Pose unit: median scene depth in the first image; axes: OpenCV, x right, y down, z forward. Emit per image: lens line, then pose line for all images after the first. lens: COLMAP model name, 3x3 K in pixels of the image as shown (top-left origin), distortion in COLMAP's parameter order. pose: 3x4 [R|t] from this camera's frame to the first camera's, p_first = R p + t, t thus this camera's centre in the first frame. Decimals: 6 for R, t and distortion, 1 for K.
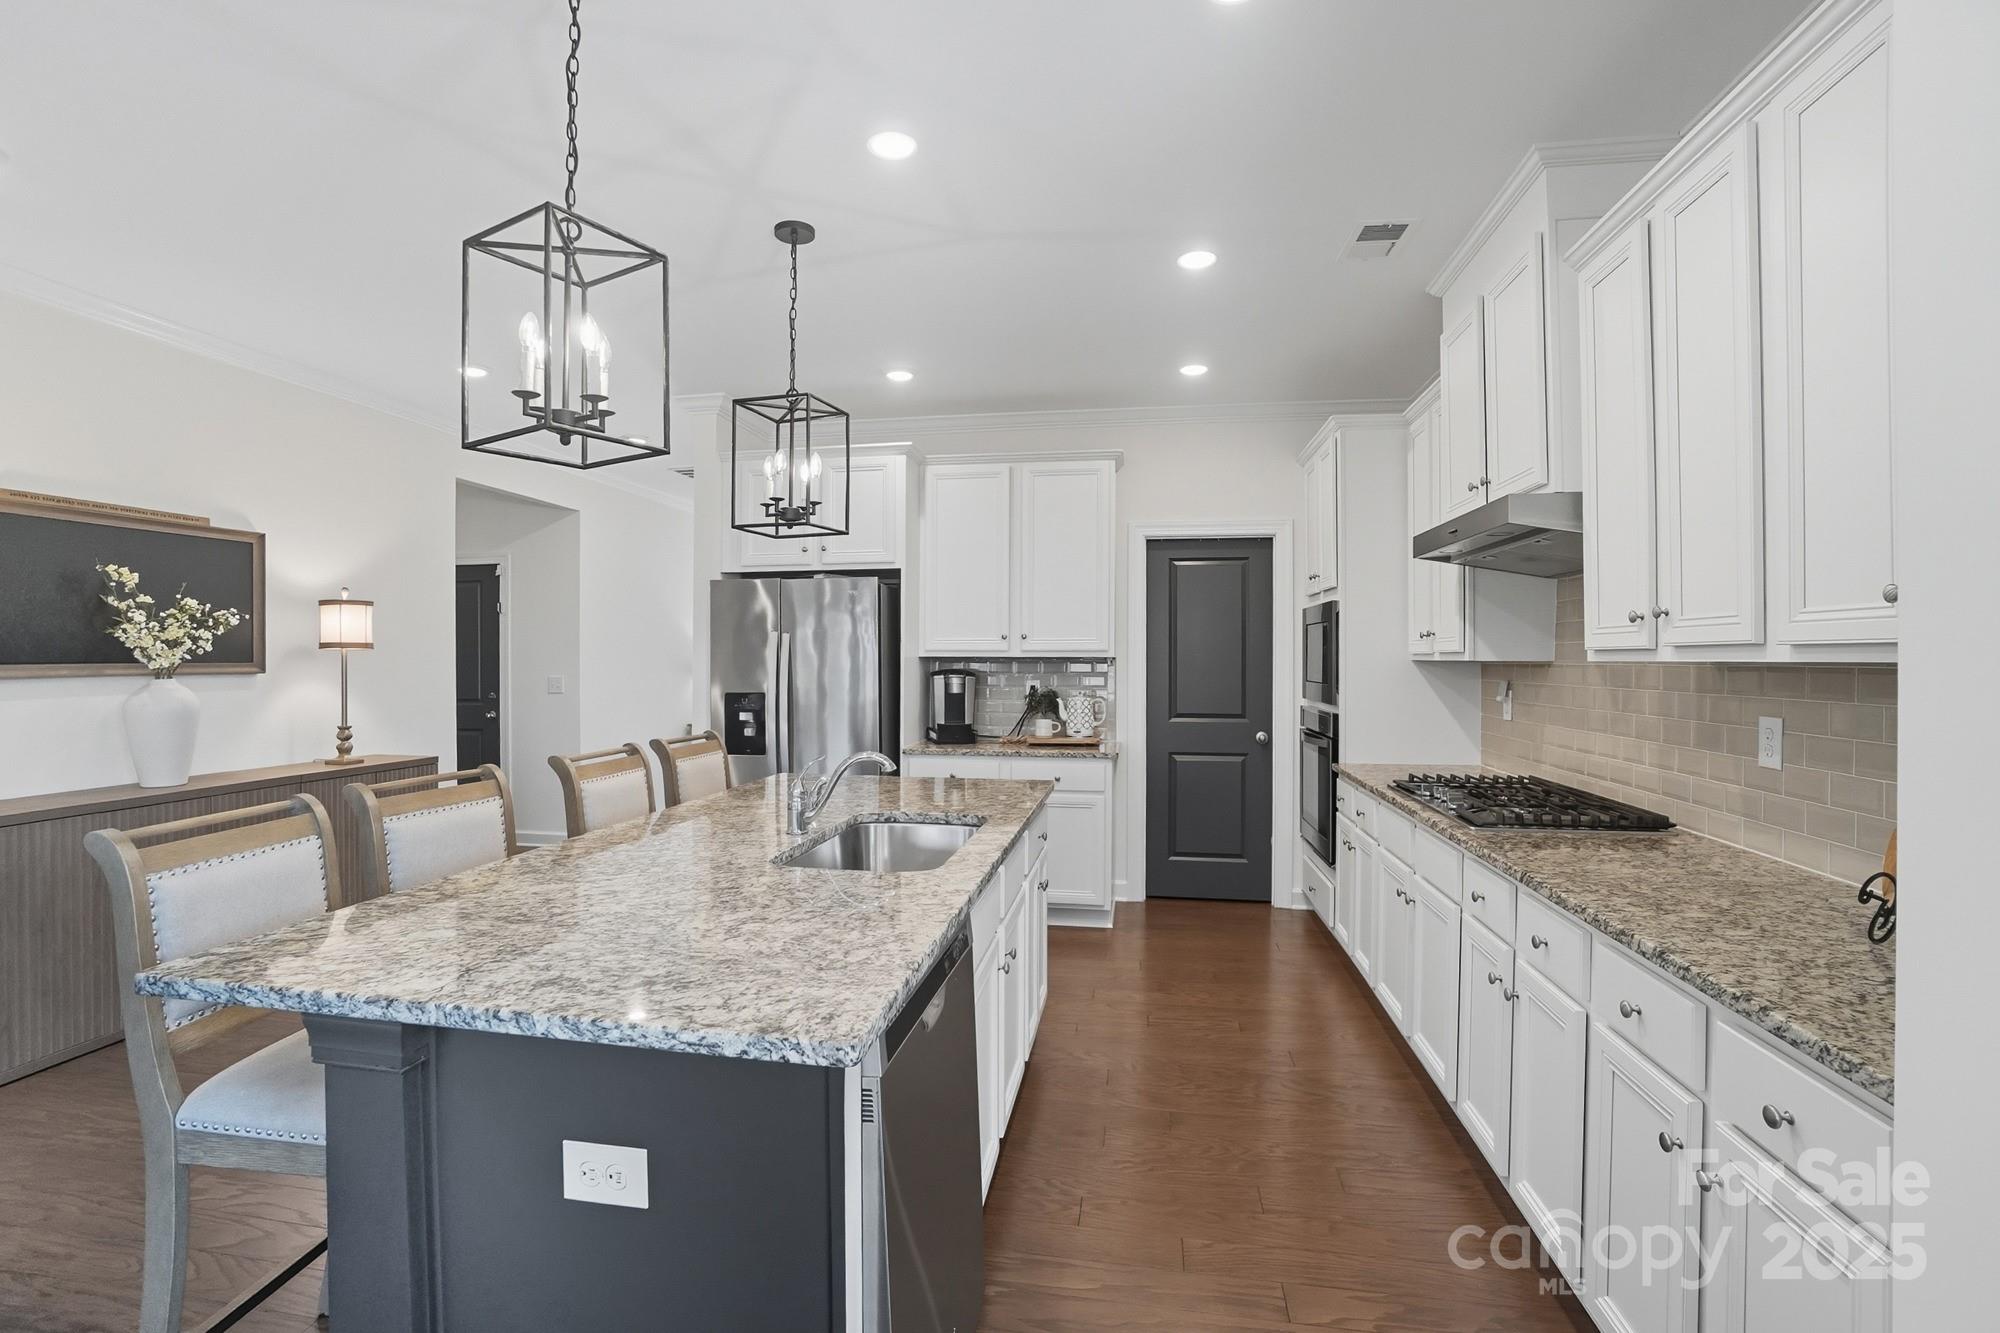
lens RADIAL K [[909.7, 0, 981.7], [0, 909.7, 660.5], [0, 0, 1]] dist [-0.040339, 0.002826]
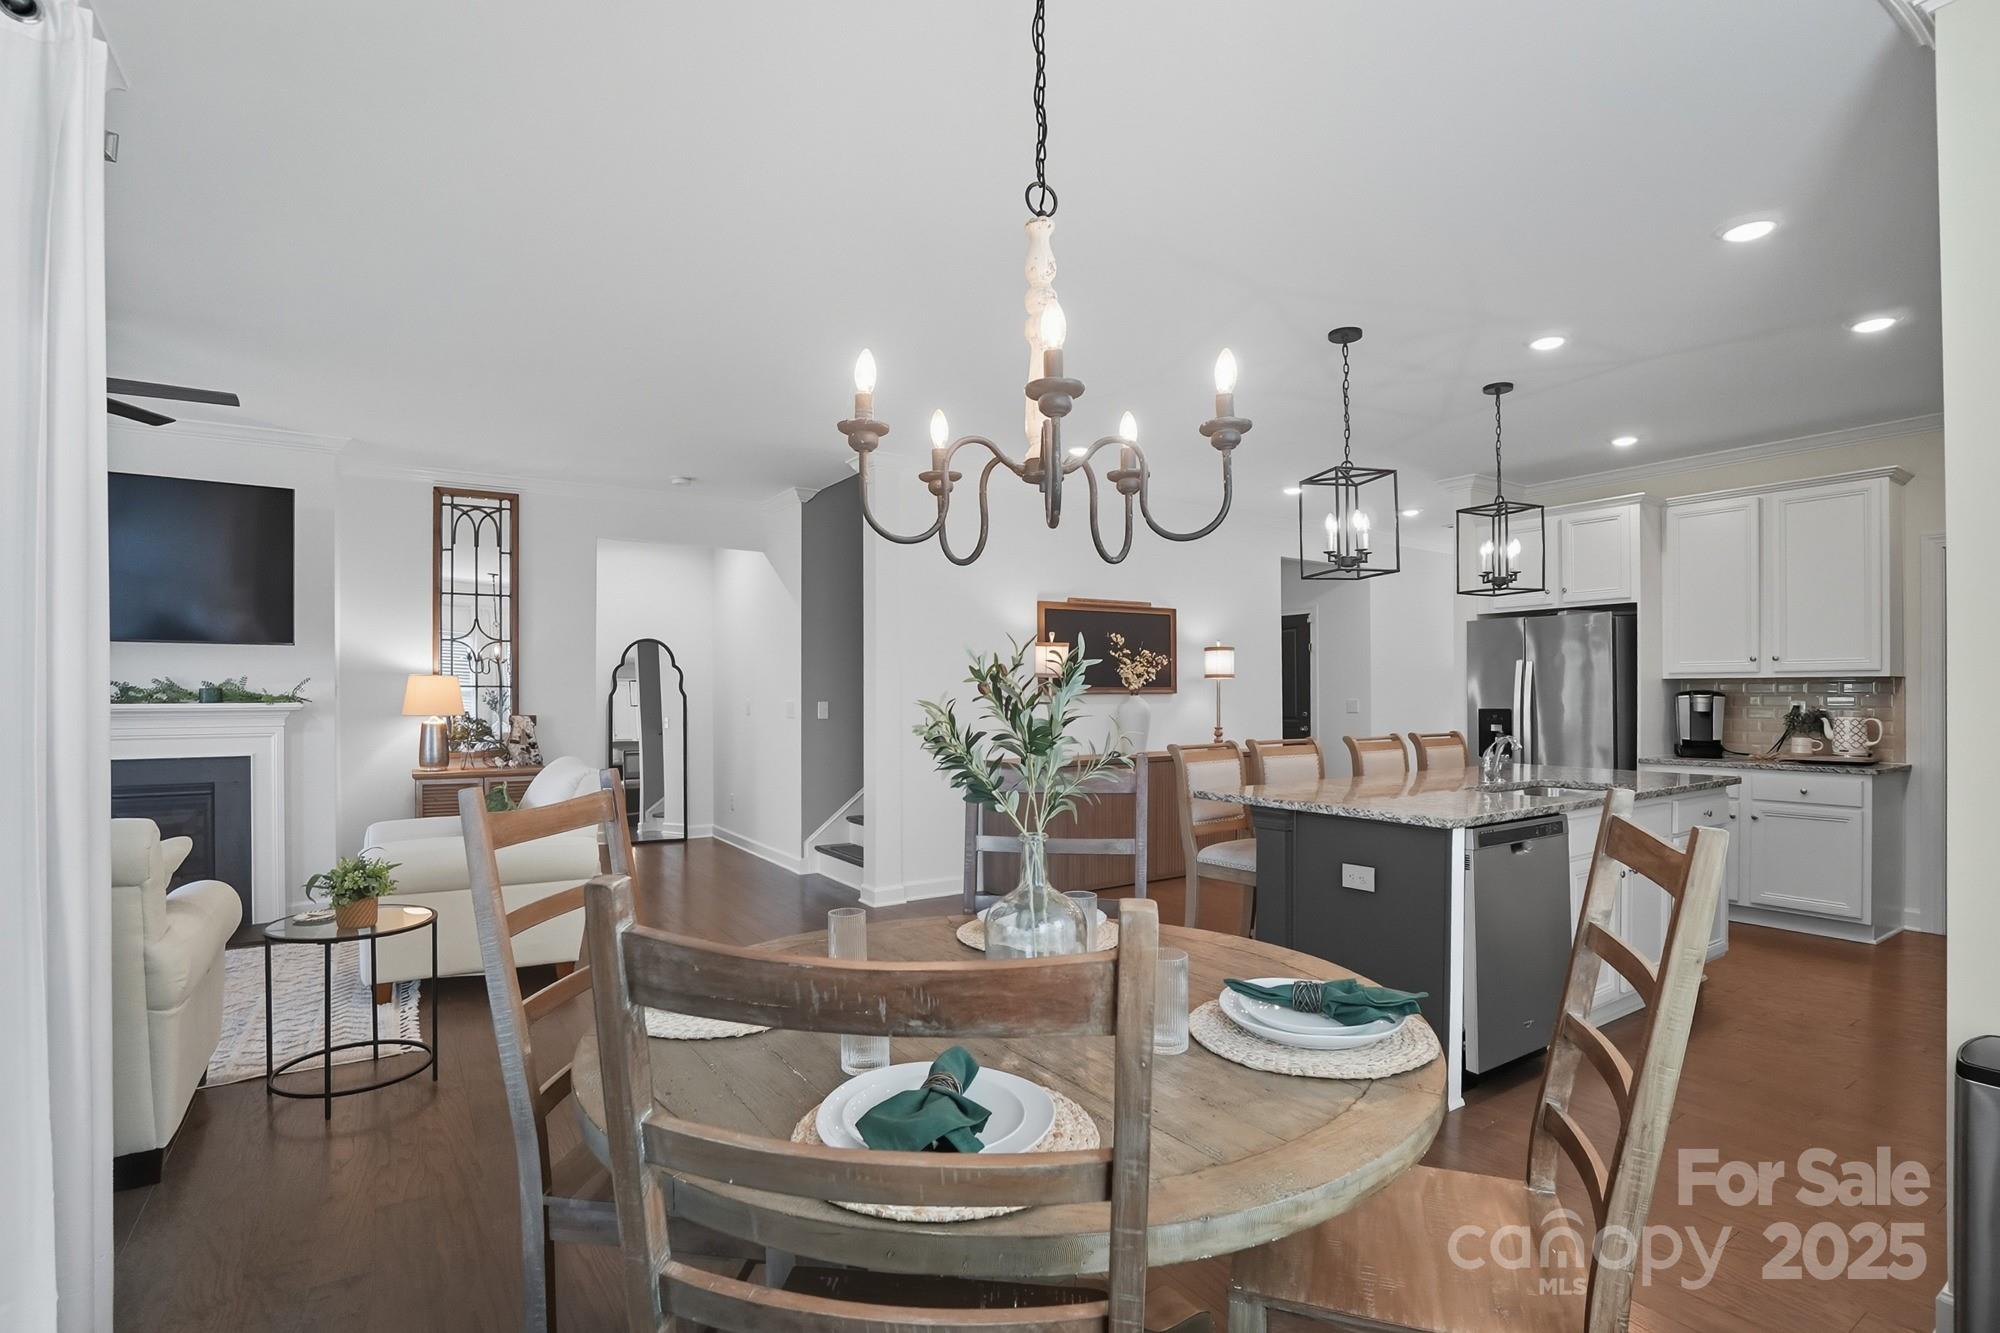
lens RADIAL K [[909.7, 0, 995.8], [0, 909.7, 687.1], [0, 0, 1]] dist [-0.040339, 0.002826]
pose [[0.680750, -0.006879, -0.732484, 0.209011], [0.002622, 0.999972, -0.006954, 0.014142], [0.732511, 0.002813, 0.680749, -0.414687]]
